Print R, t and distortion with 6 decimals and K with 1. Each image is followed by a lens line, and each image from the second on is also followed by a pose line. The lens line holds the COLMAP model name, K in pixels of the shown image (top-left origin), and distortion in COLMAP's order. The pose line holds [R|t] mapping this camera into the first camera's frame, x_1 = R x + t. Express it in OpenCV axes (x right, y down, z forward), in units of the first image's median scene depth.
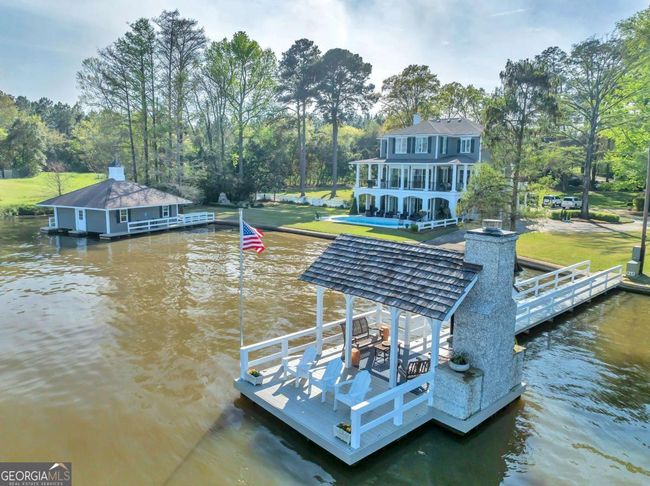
lens RADIAL K [[458.4, 0, 325.0], [0, 458.4, 243.0], [0, 0, 1]] dist [-0.044076, 0.004446]
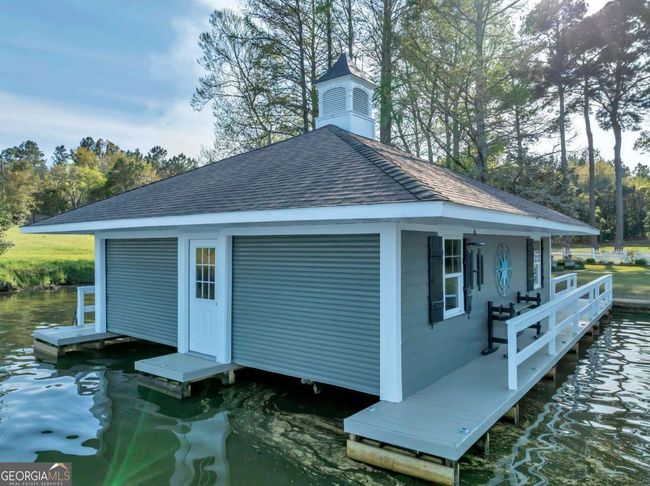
lens RADIAL K [[458.4, 0, 325.0], [0, 458.4, 243.0], [0, 0, 1]] dist [-0.044076, 0.004446]
pose [[0.978439, -0.023675, -0.205175, -0.436606], [-0.010002, 0.986811, -0.161566, -0.041892], [0.206294, 0.160134, 0.965298, 0.796665]]
